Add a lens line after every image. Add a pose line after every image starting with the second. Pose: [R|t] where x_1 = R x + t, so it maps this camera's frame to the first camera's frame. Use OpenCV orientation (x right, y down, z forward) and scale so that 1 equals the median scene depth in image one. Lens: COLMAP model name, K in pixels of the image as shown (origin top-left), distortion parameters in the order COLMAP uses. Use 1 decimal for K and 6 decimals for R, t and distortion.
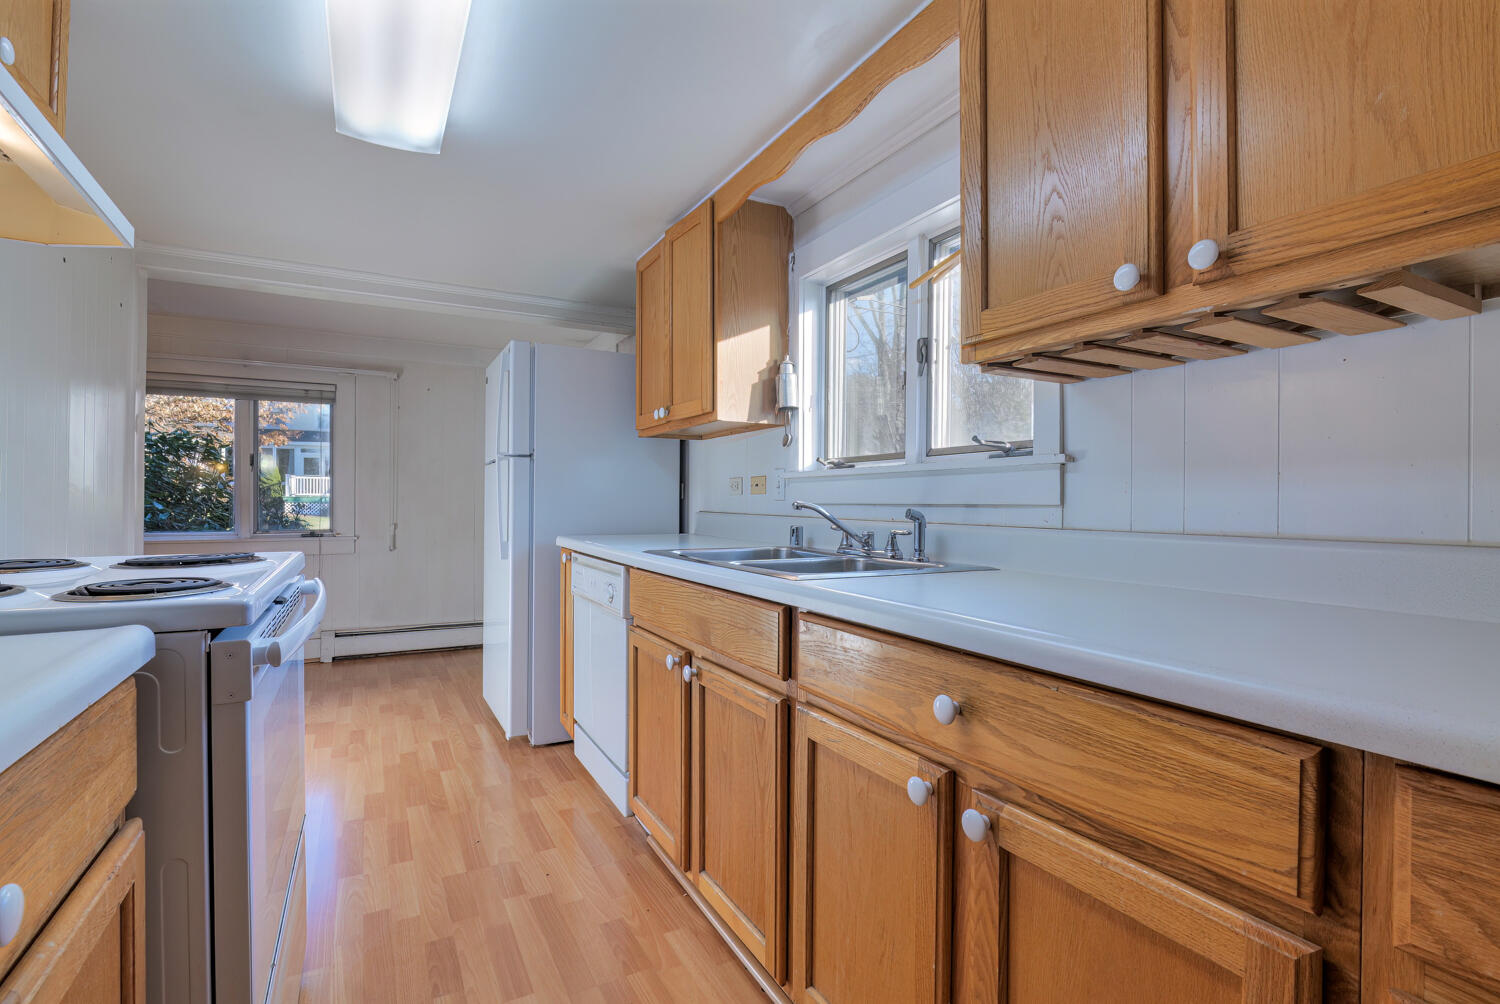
lens RADIAL K [[692.3, 0, 745.3], [0, 692.3, 504.9], [0, 0, 1]] dist [-0.017008, 0.000838]
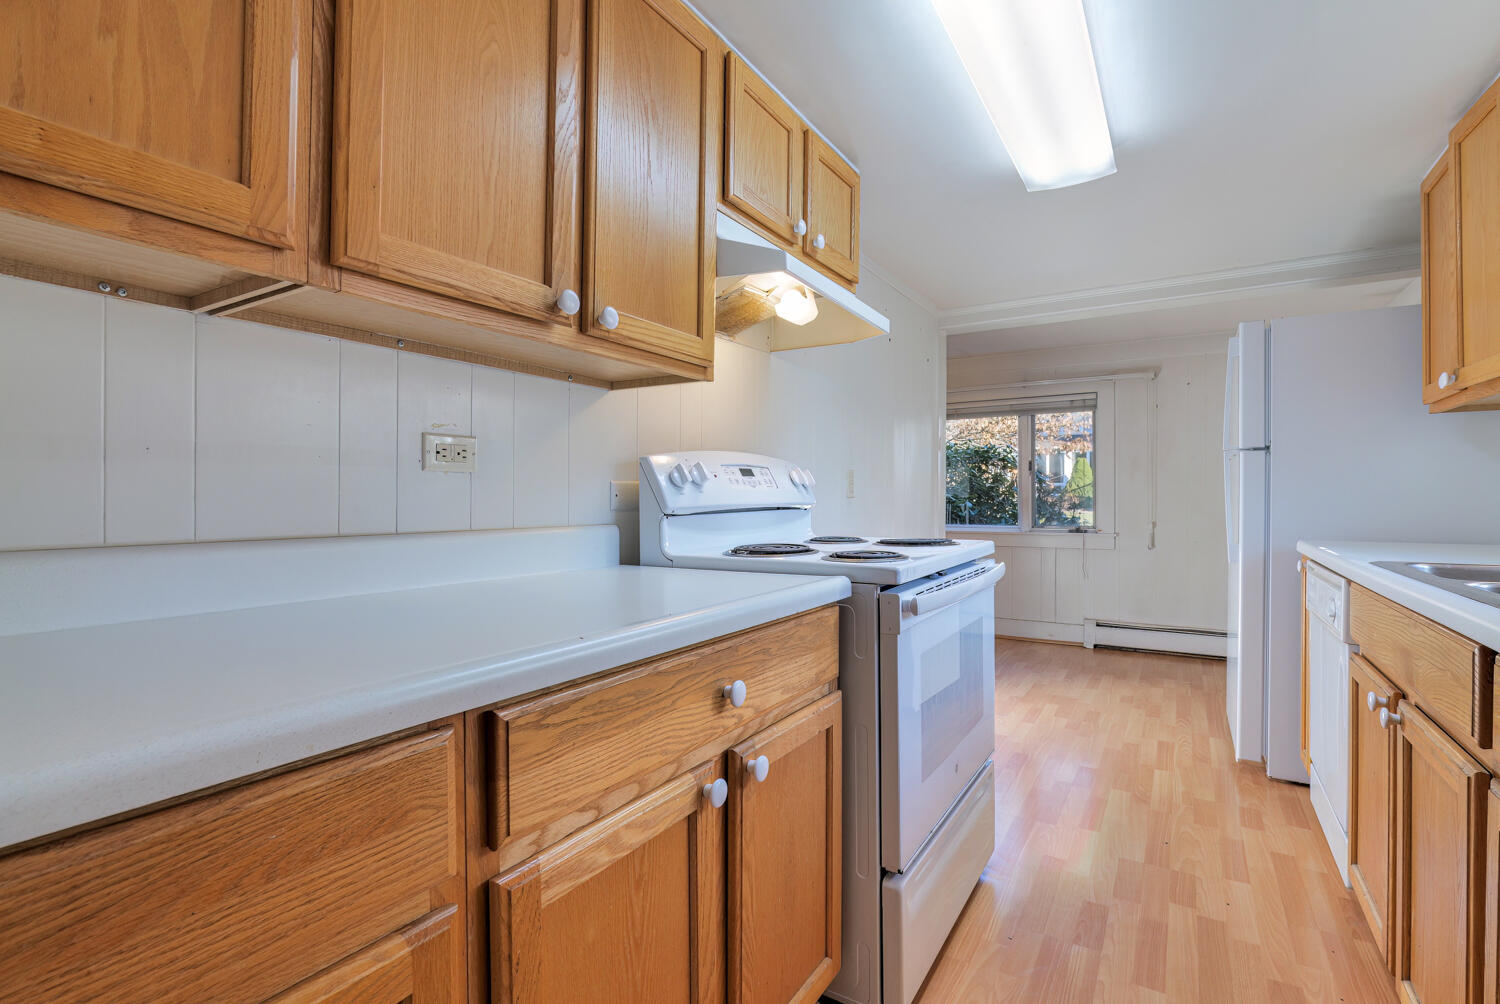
lens RADIAL K [[692.3, 0, 745.3], [0, 692.3, 504.9], [0, 0, 1]] dist [-0.017008, 0.000838]
pose [[0.482254, 0.002524, -0.876028, 0.137018], [-0.000788, 0.999997, 0.002448, -0.000466], [0.876031, -0.000490, 0.482254, -0.007111]]
